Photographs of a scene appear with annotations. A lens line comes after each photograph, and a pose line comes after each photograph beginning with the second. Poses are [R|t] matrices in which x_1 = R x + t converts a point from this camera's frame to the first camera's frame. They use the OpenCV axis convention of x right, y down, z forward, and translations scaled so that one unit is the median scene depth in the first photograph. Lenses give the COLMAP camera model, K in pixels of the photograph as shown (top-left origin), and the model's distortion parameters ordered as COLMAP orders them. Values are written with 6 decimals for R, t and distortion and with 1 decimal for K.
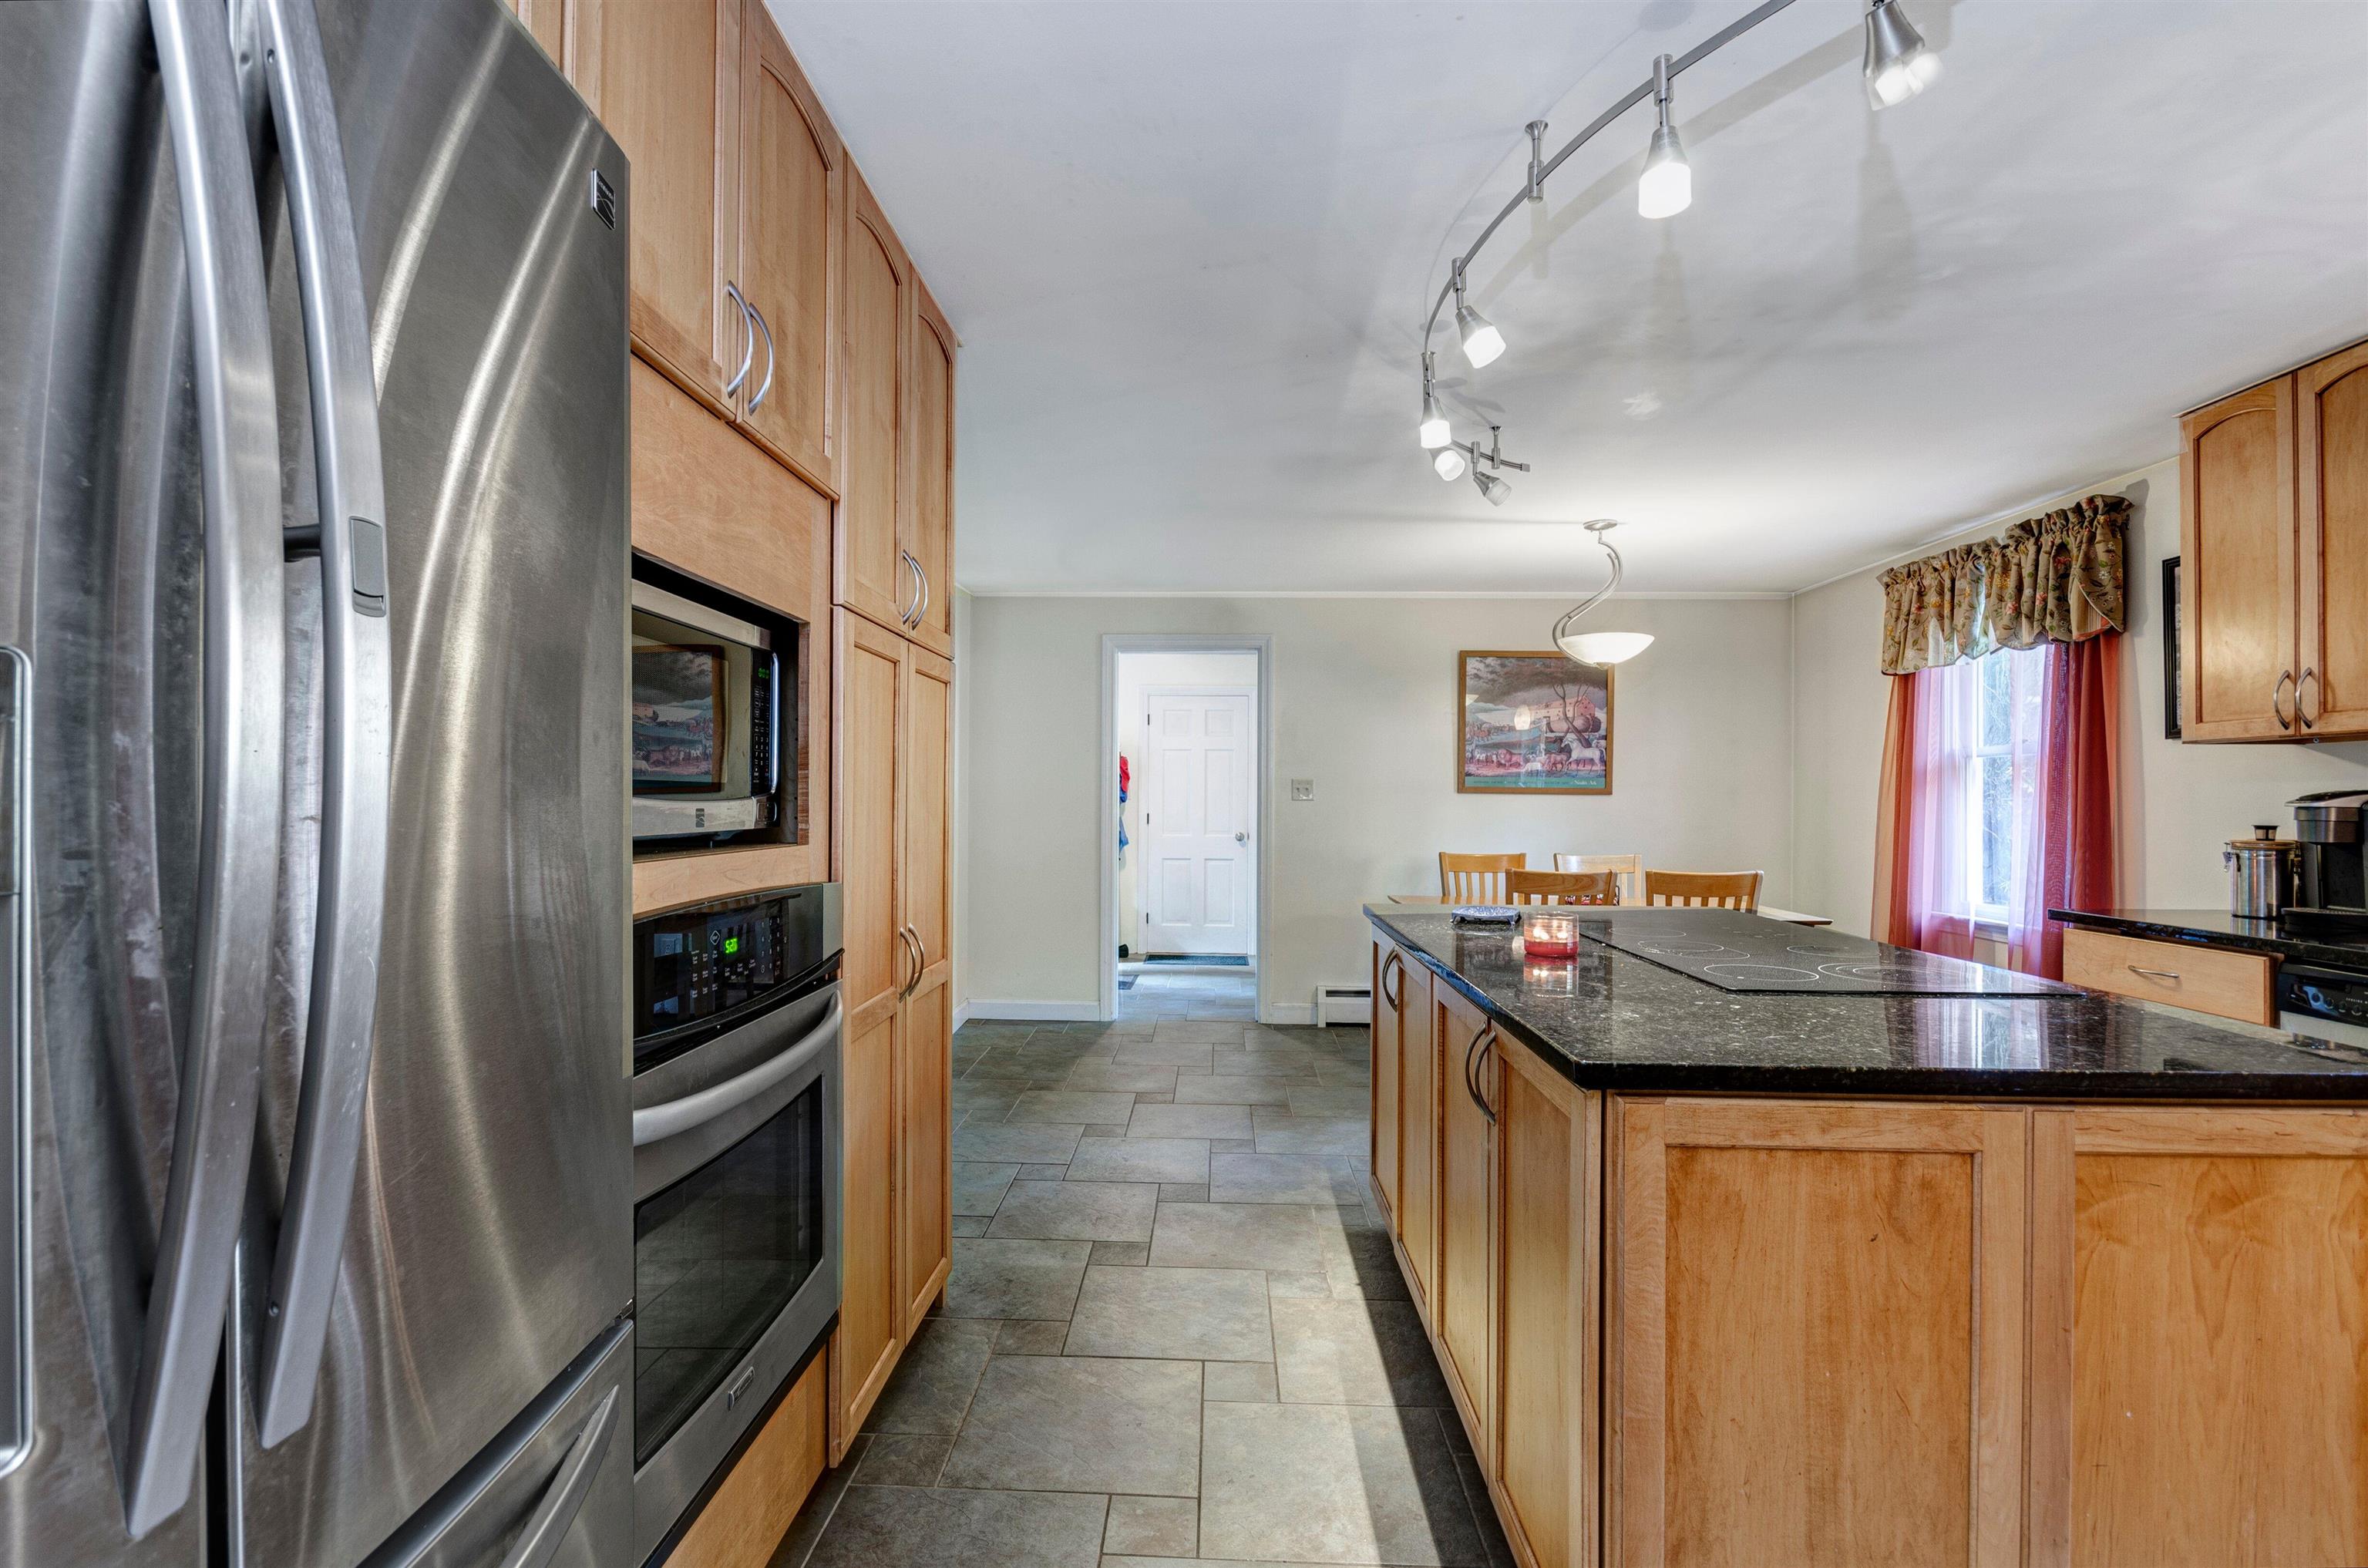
lens RADIAL K [[1086.1, 0, 1177.1], [0, 1086.1, 795.9], [0, 0, 1]] dist [0.001462, 0.000119]
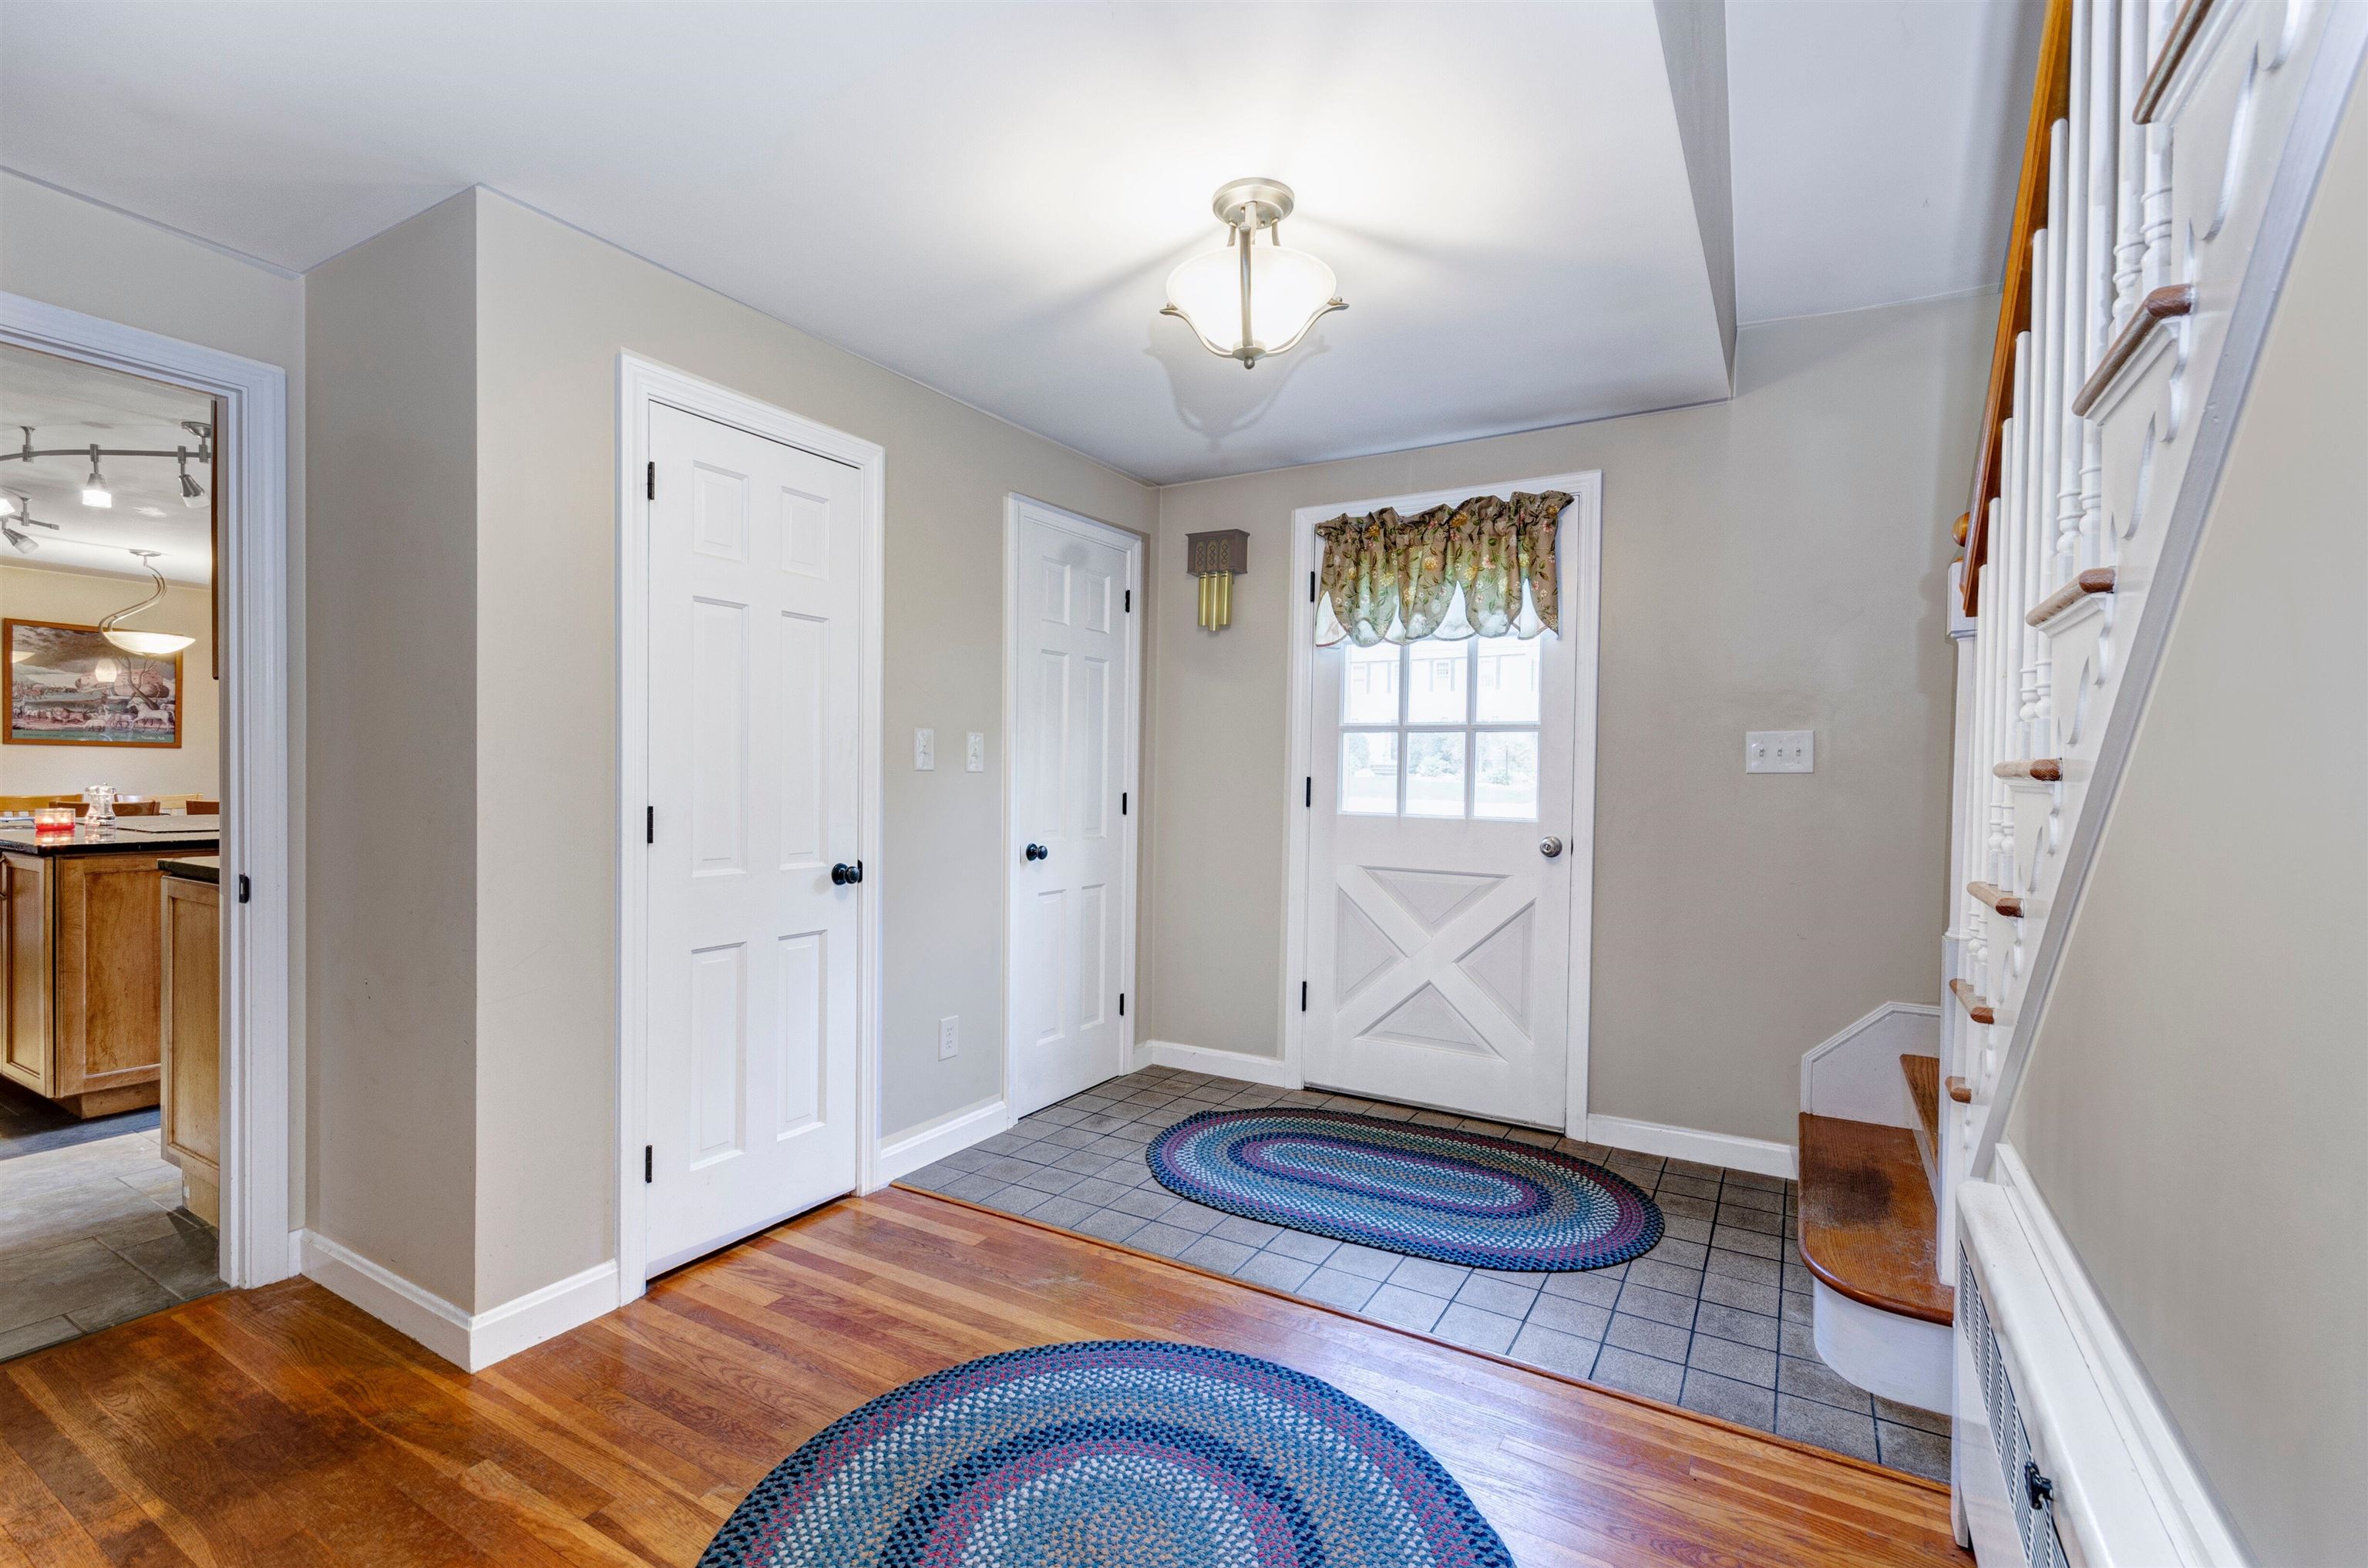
lens RADIAL K [[1050.5, 0, 1194.6], [0, 1050.5, 789.5], [0, 0, 1]] dist [-0.000176, -0.000059]
pose [[0.465289, -0.015319, 0.885026, -0.188903], [-0.014586, 0.999582, 0.024971, -0.000736], [-0.885038, -0.024528, 0.464871, -0.863121]]
